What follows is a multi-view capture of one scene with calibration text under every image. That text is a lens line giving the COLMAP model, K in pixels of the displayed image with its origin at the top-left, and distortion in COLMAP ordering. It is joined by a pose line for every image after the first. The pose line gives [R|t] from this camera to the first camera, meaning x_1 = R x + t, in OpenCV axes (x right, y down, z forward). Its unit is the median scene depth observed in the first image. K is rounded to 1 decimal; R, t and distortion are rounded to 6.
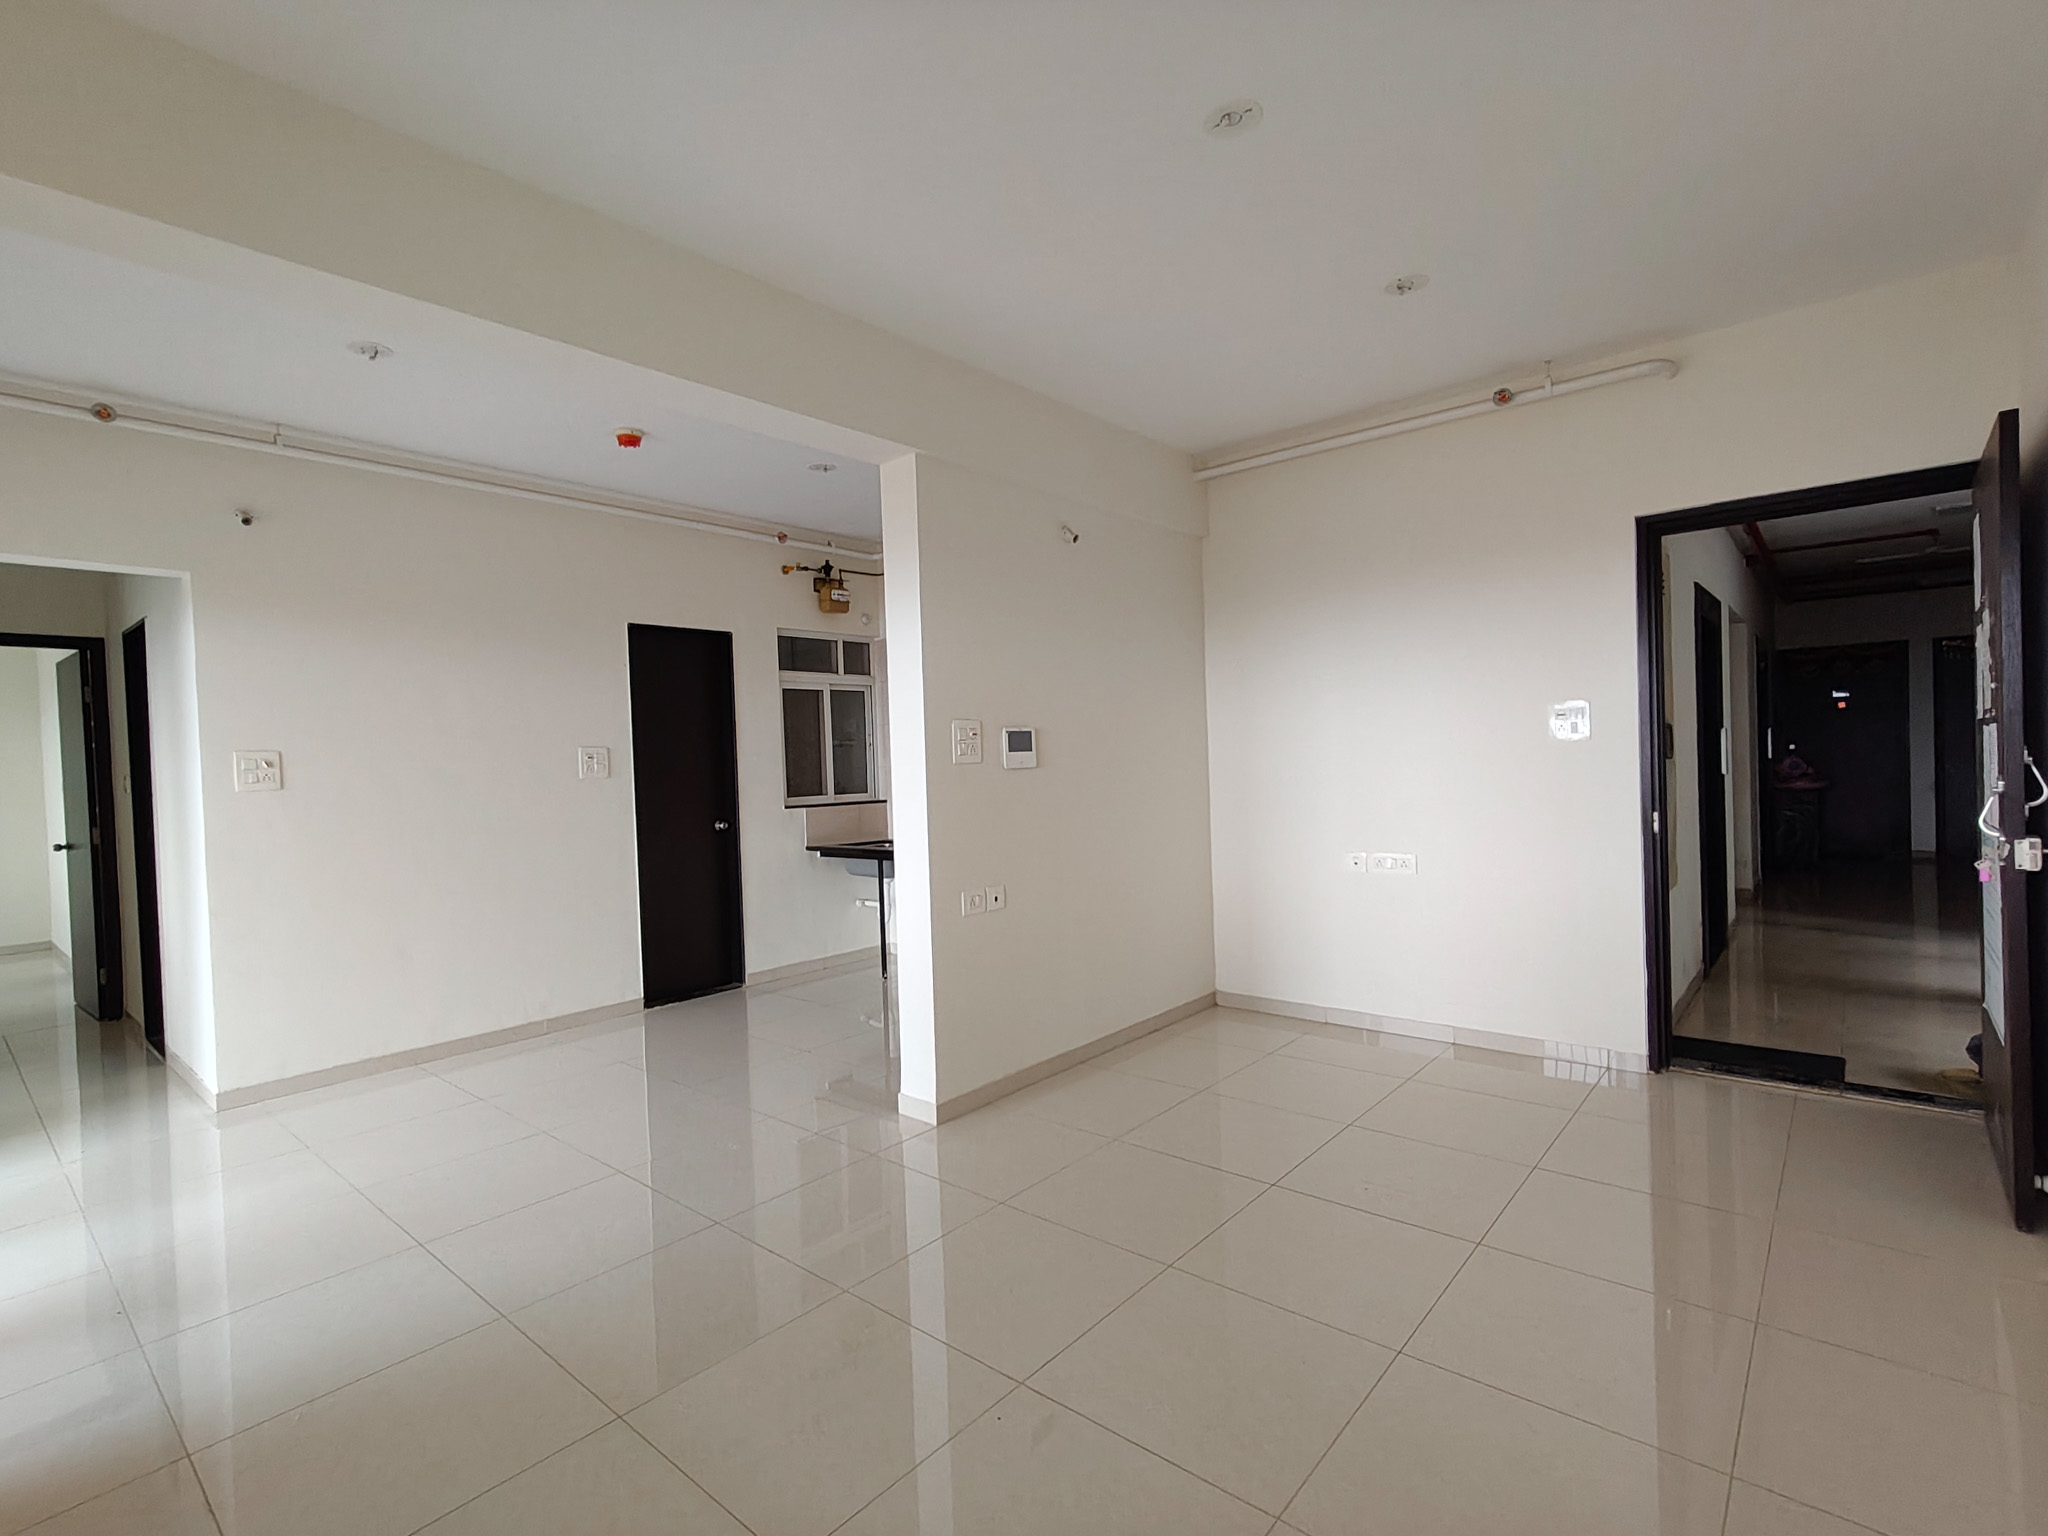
lens RADIAL K [[961.5, 0, 1024.9], [0, 961.5, 772.5], [0, 0, 1]] dist [0.010023, -0.002292]
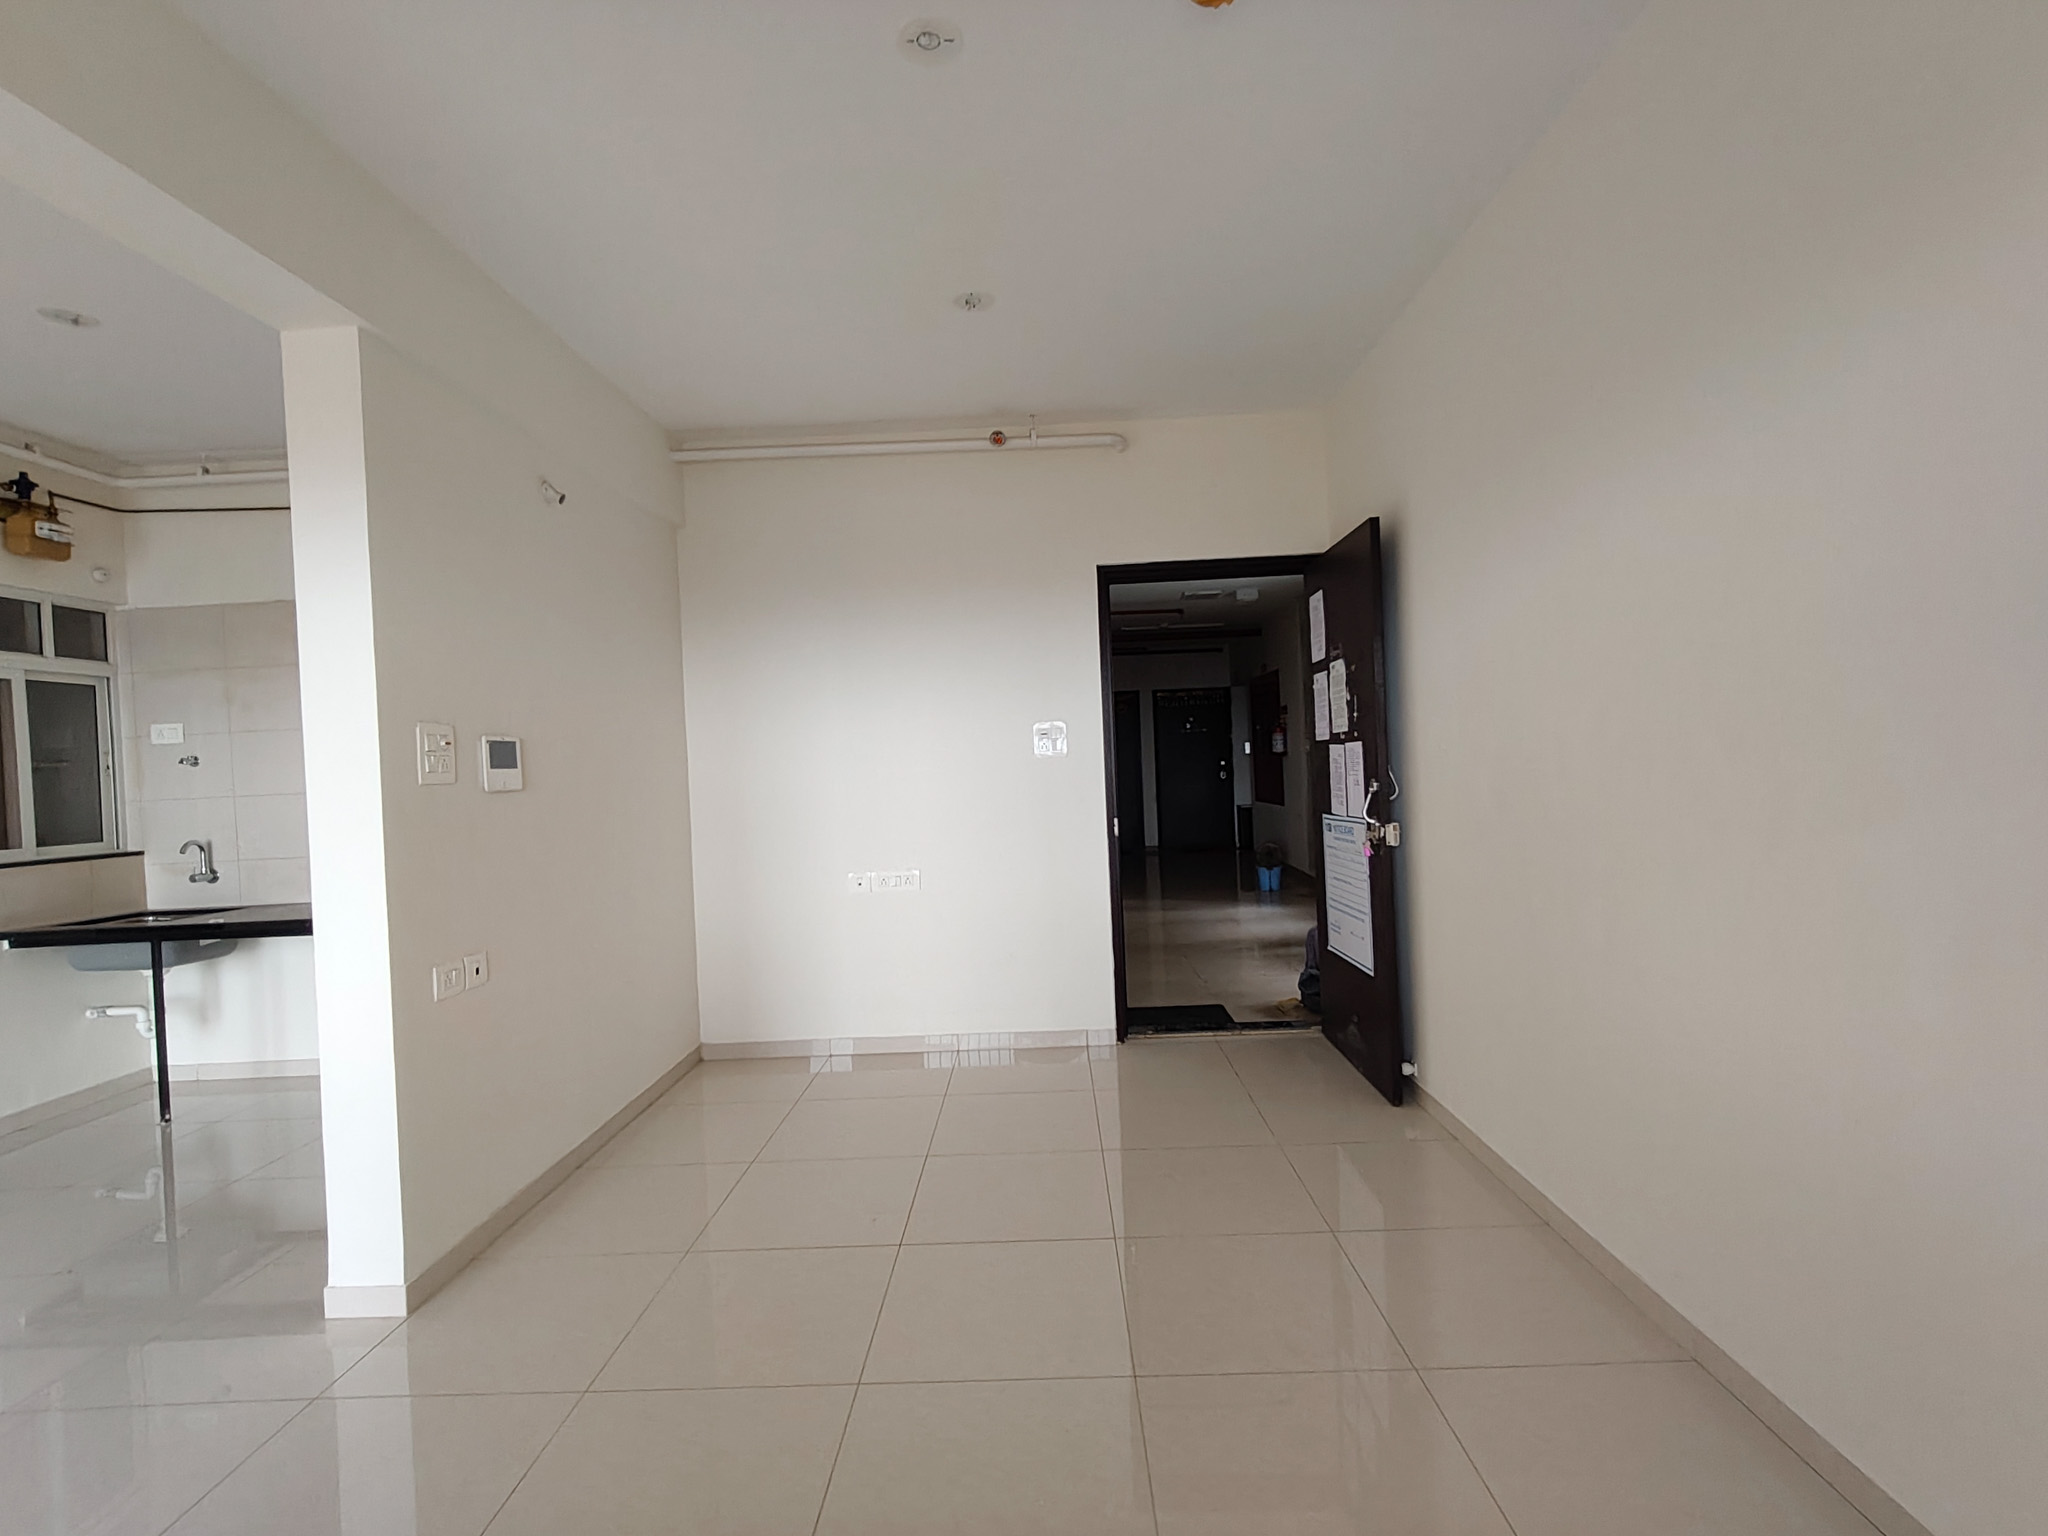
lens RADIAL K [[961.5, 0, 1028.1], [0, 961.5, 774.6], [0, 0, 1]] dist [0.010023, -0.002292]
pose [[0.771977, -0.006736, 0.635615, -0.146559], [0.025052, 0.999489, -0.019835, 0.006909], [-0.635156, 0.031236, 0.771752, 0.144944]]
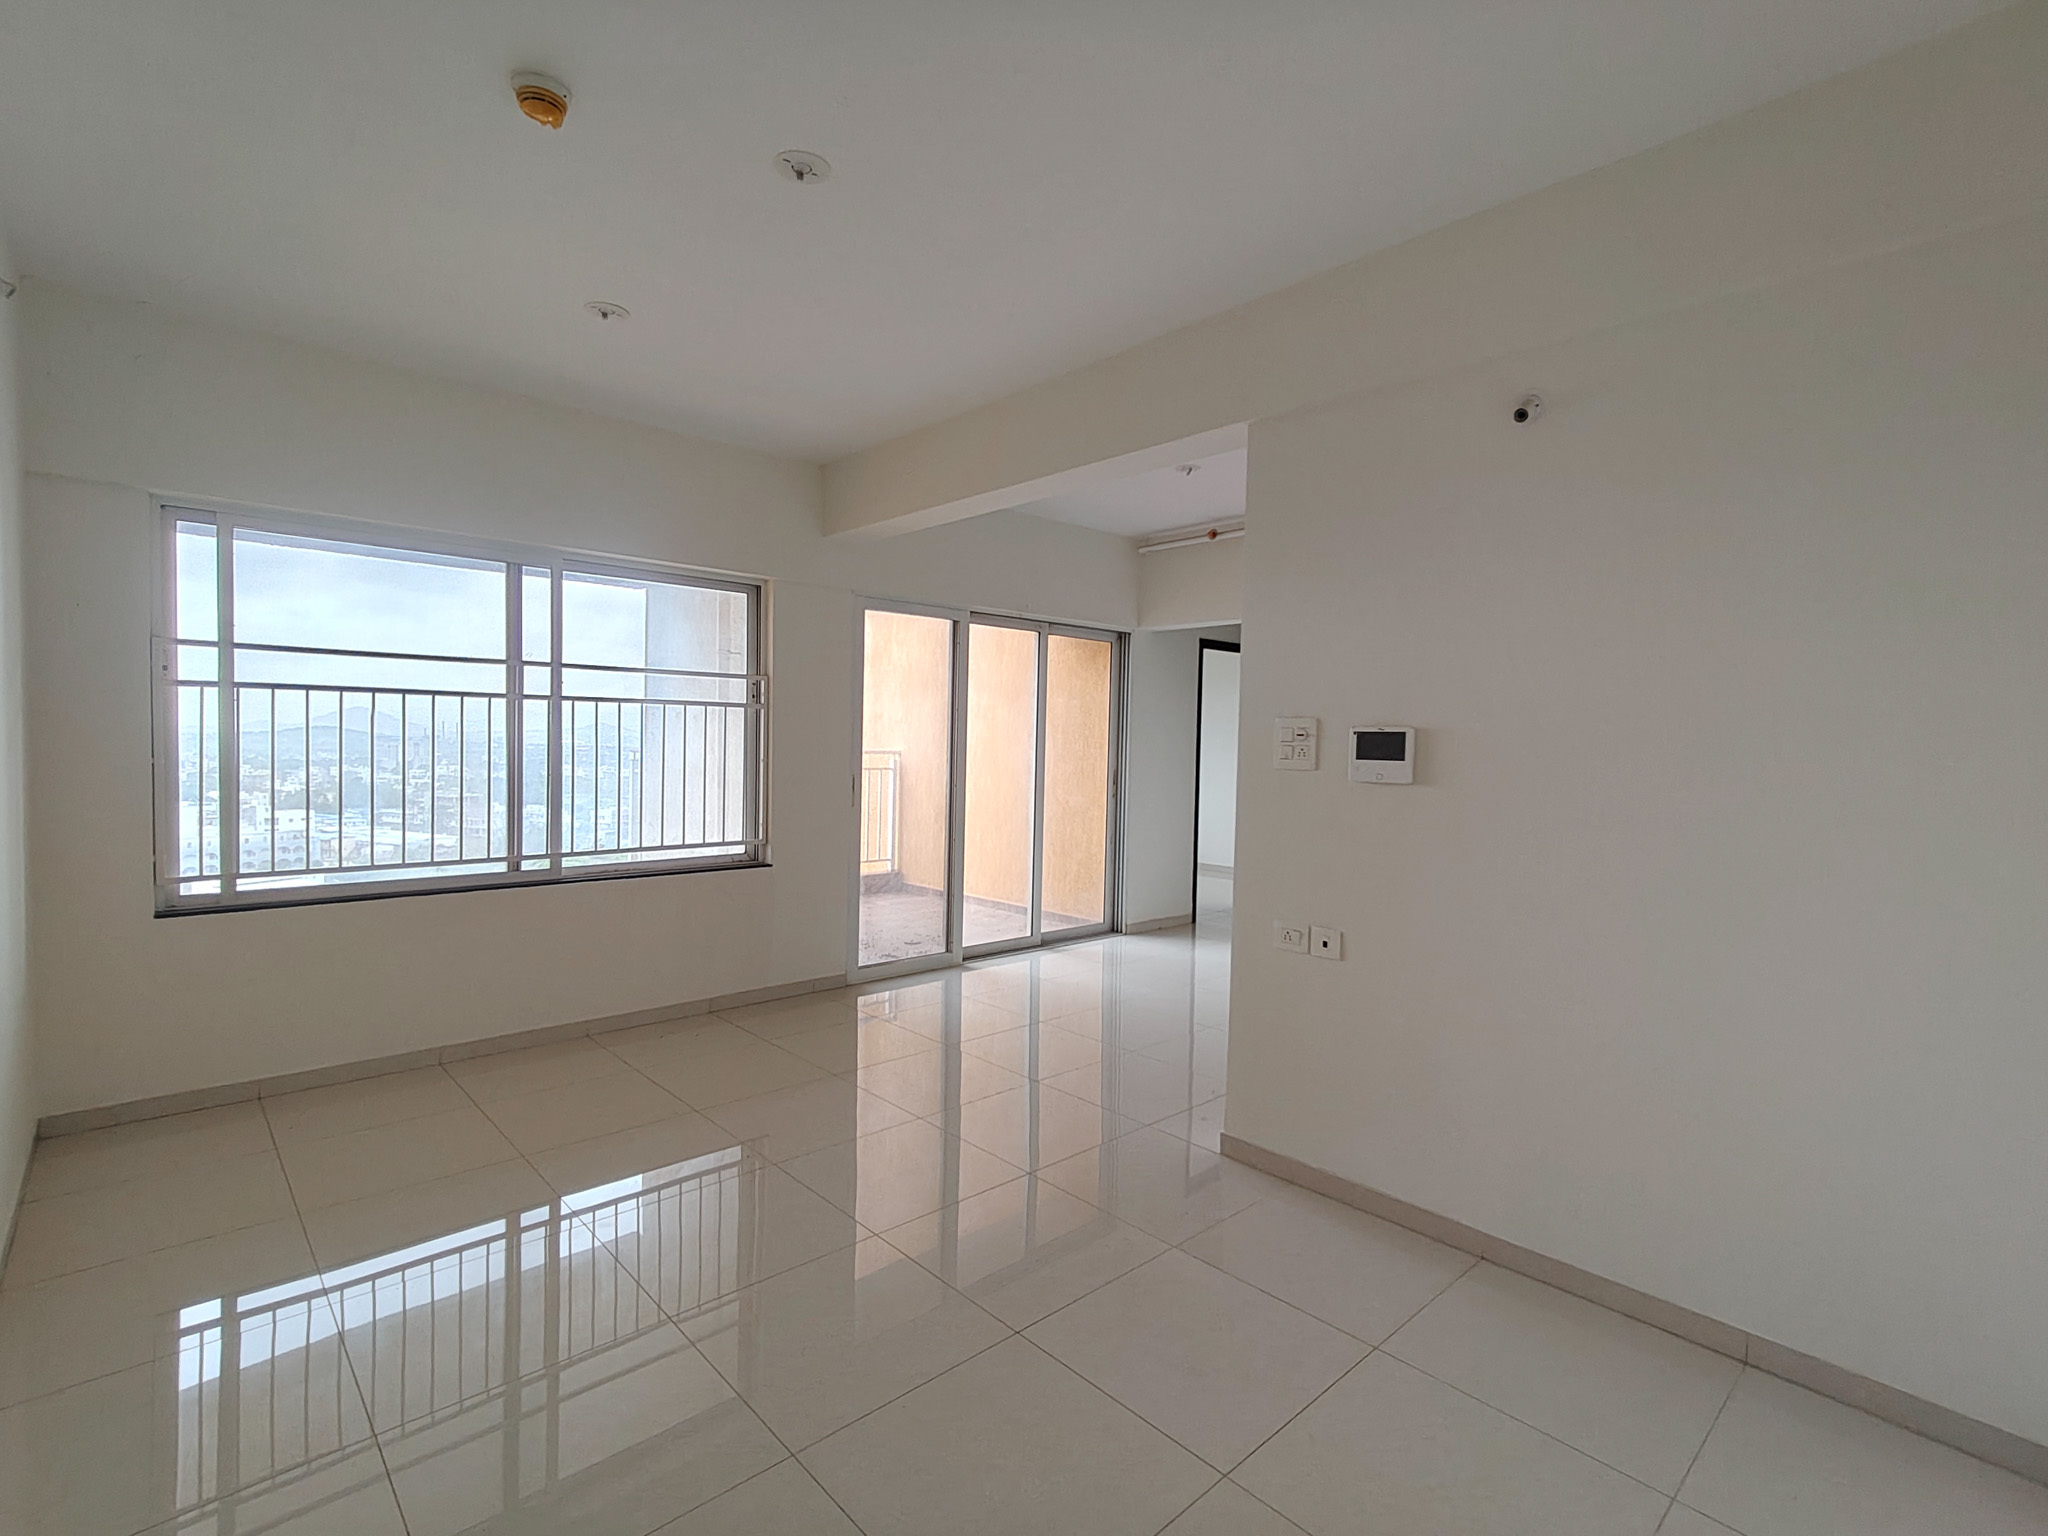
lens RADIAL K [[961.5, 0, 1018.0], [0, 961.5, 768.1], [0, 0, 1]] dist [0.010023, -0.002292]
pose [[-0.121977, 0.062286, -0.990577, 0.664631], [-0.030086, 0.997338, 0.066416, -0.049317], [0.992077, 0.037903, -0.119778, 0.718992]]
